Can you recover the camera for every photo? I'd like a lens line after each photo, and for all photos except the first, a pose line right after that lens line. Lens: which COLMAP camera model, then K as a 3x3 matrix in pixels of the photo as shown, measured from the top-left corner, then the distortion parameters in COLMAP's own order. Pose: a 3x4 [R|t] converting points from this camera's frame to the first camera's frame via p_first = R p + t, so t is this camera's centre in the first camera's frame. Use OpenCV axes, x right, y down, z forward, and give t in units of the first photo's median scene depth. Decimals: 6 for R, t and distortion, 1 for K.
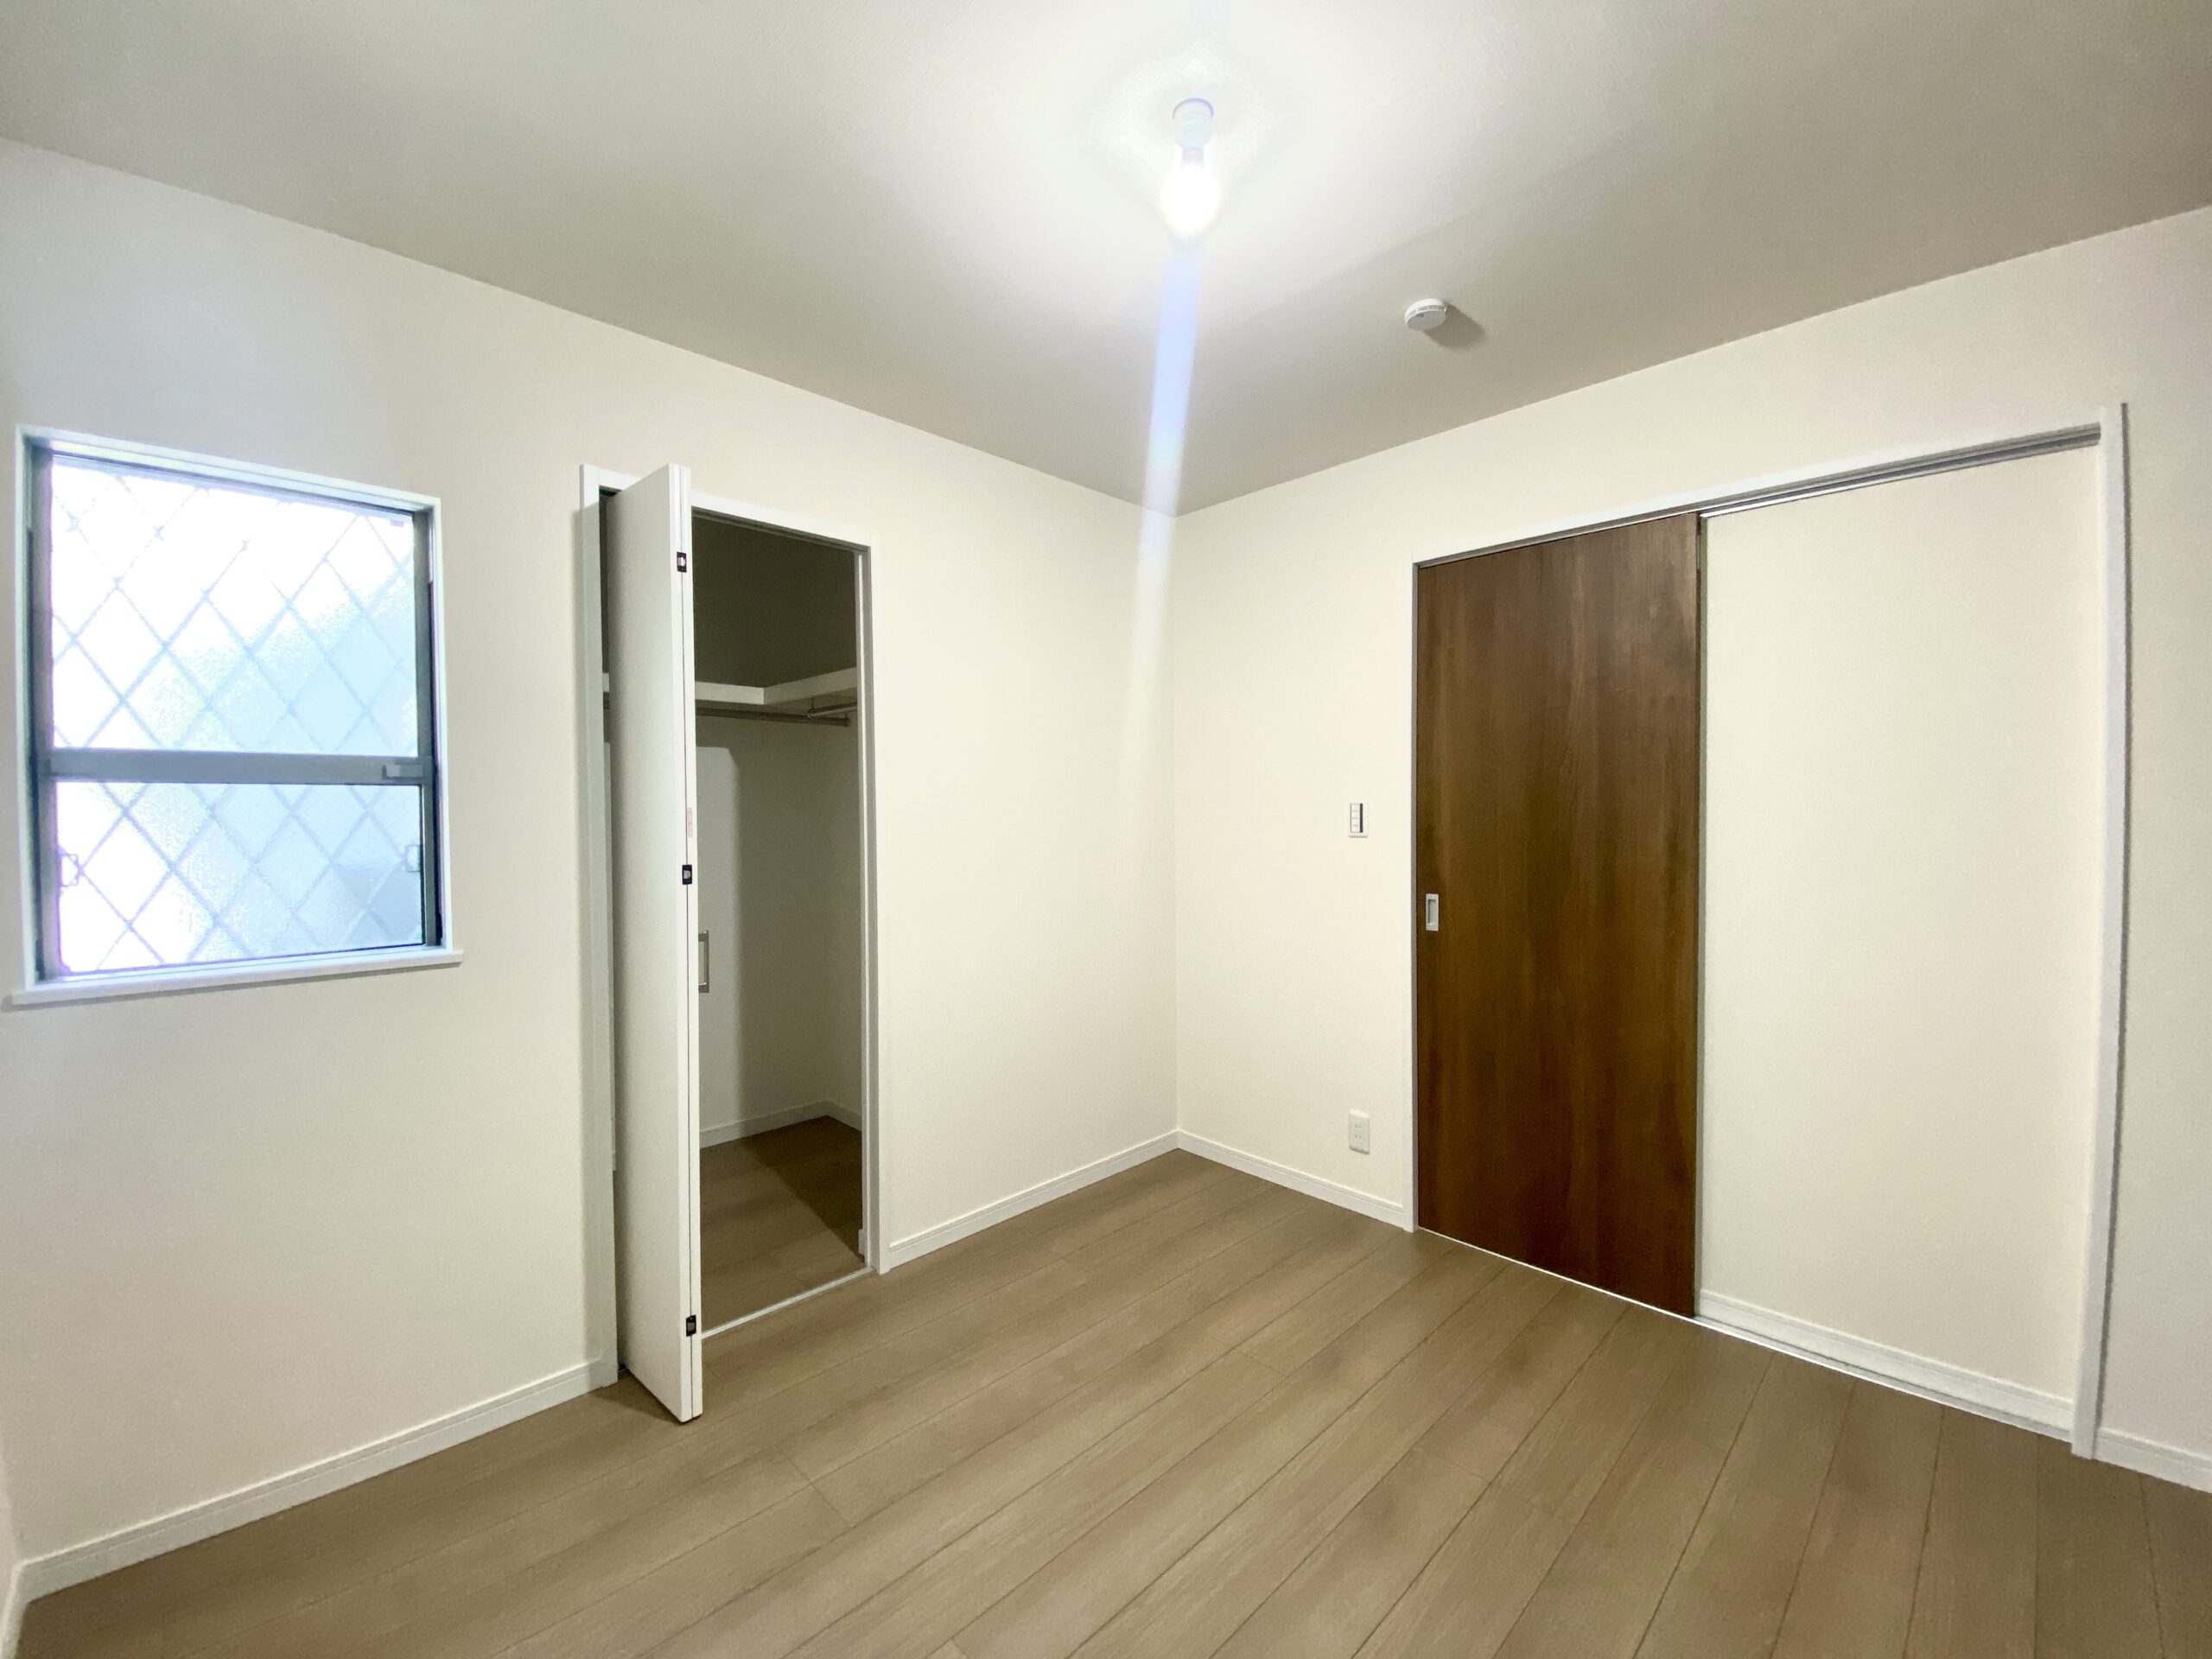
lens RADIAL K [[905.9, 0, 1105.6], [0, 905.9, 830.4], [0, 0, 1]] dist [0.044375, -0.024481]
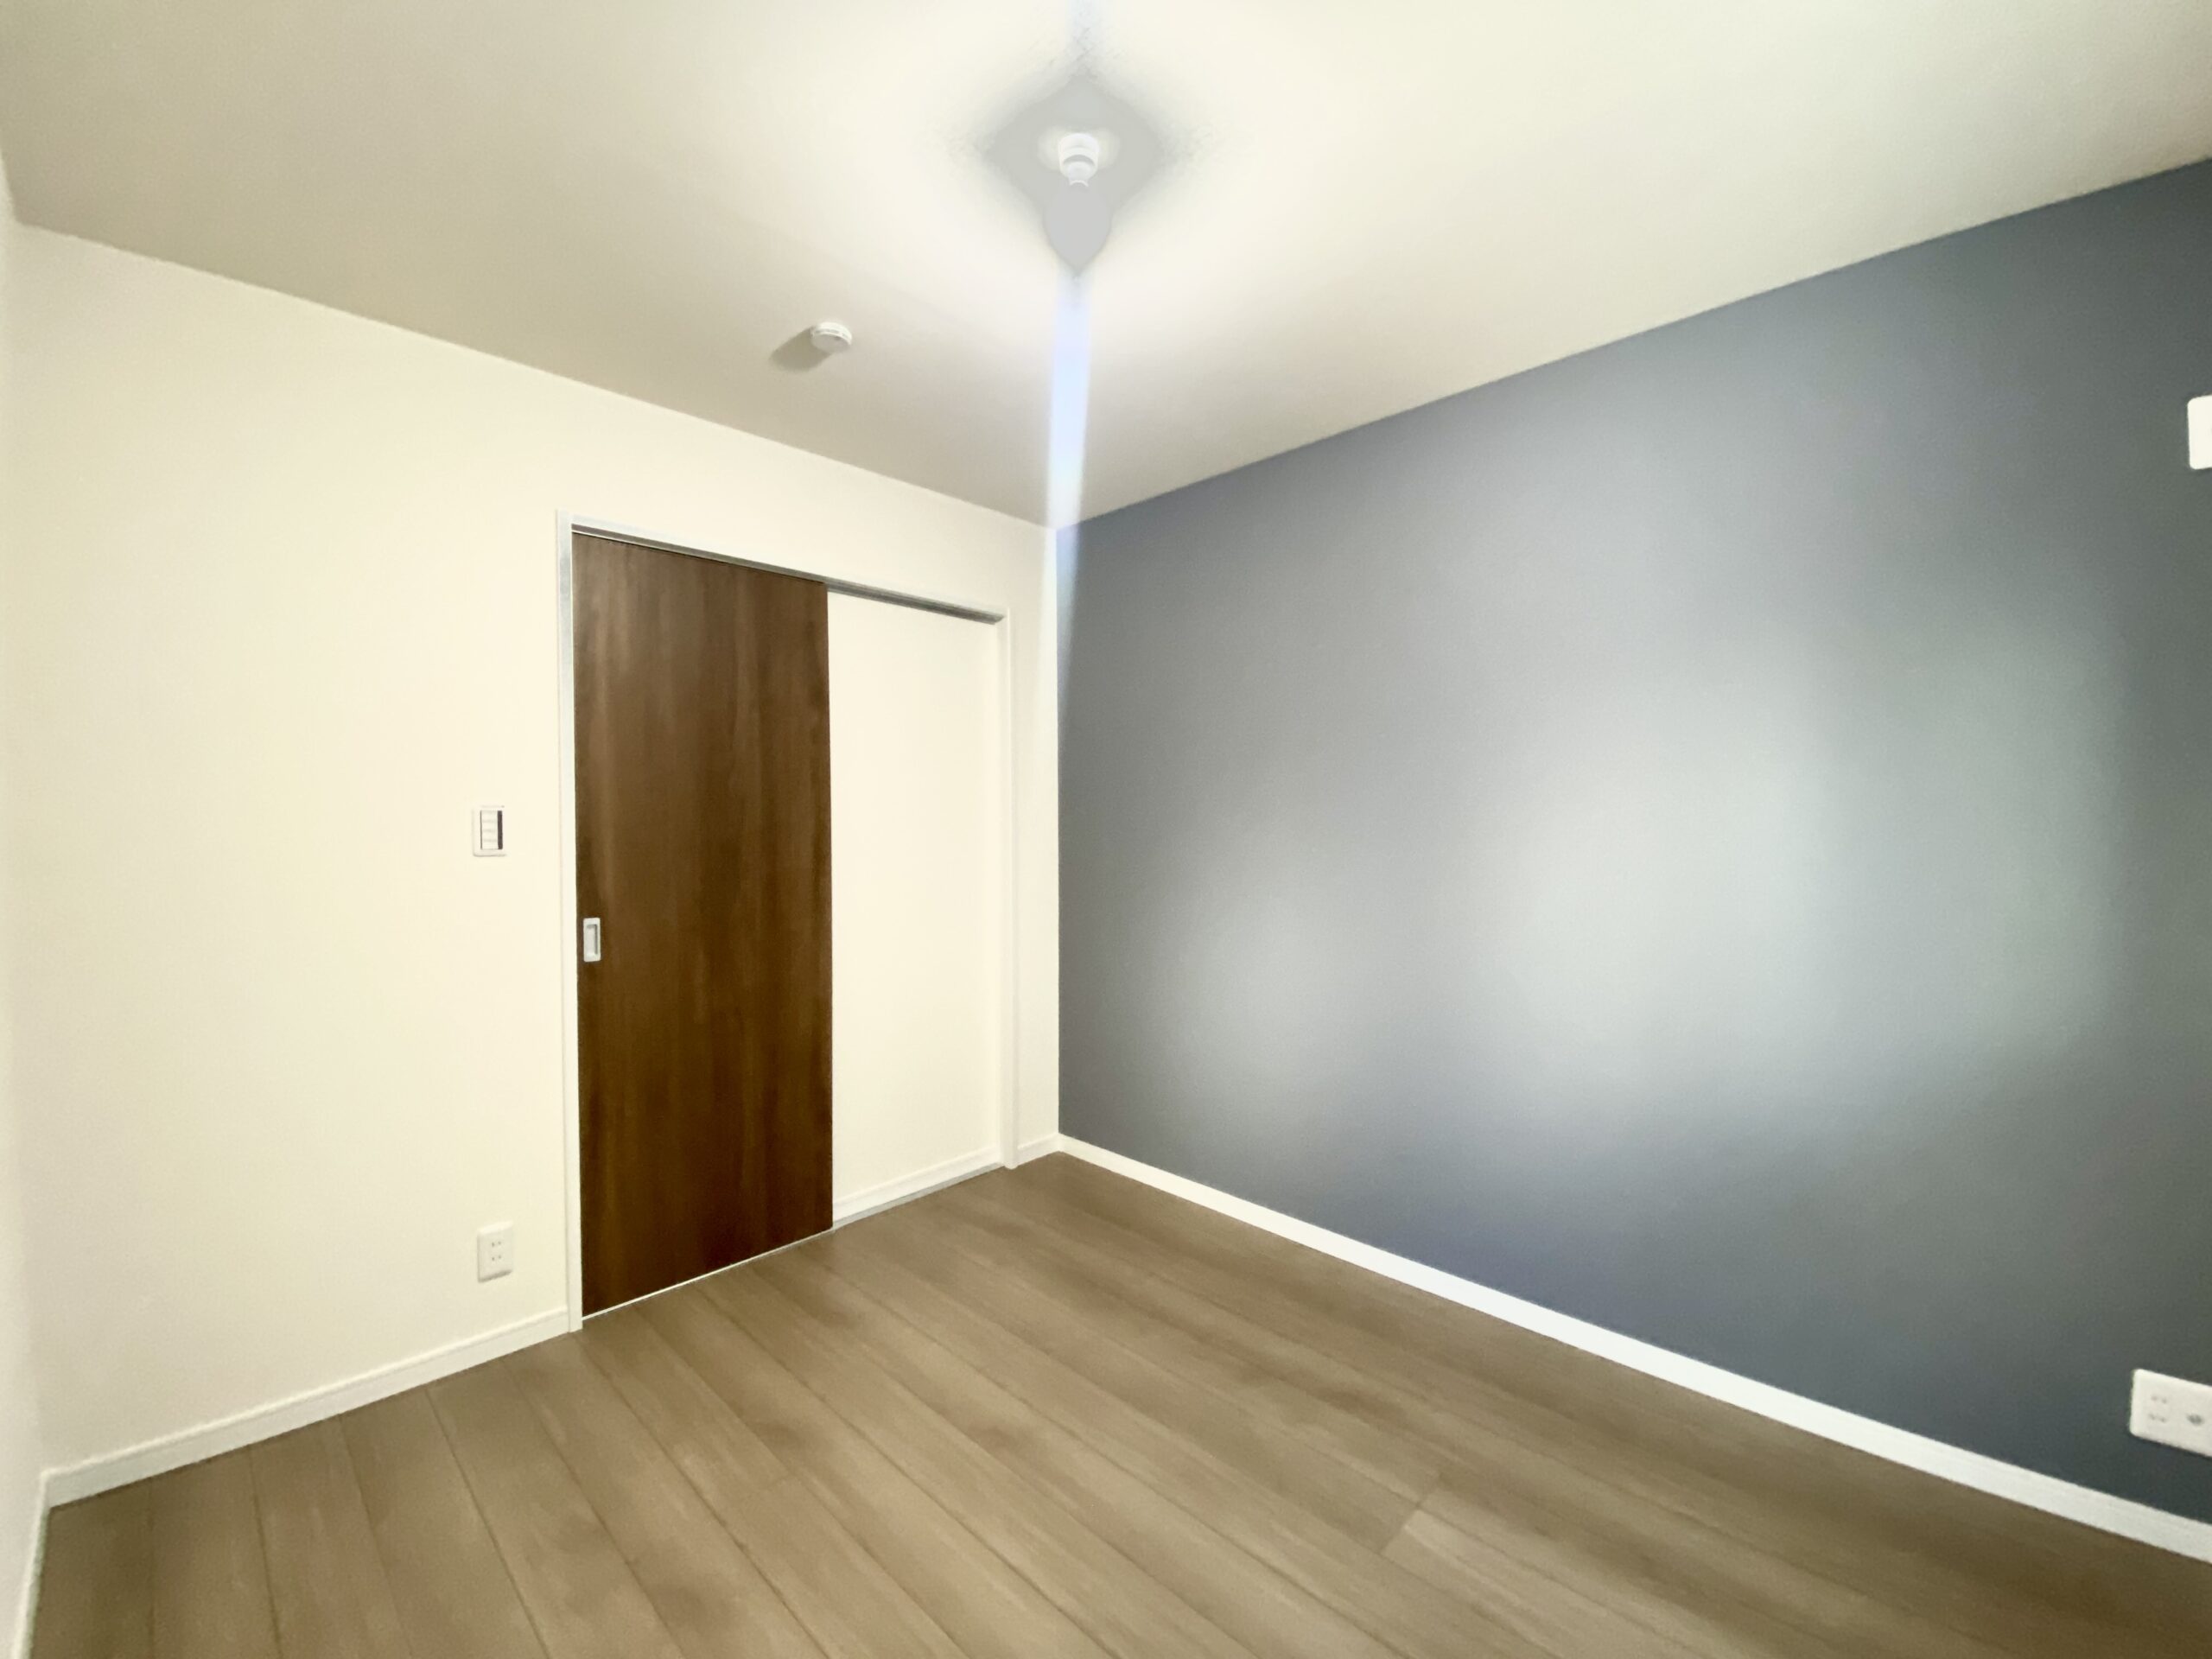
lens RADIAL K [[905.9, 0, 1105.6], [0, 905.9, 830.4], [0, 0, 1]] dist [0.044375, -0.024481]
pose [[-0.020594, -0.008737, 0.999750, -0.543854], [0.019929, 0.999760, 0.009148, -0.011945], [-0.999589, 0.020113, -0.020415, 0.573802]]
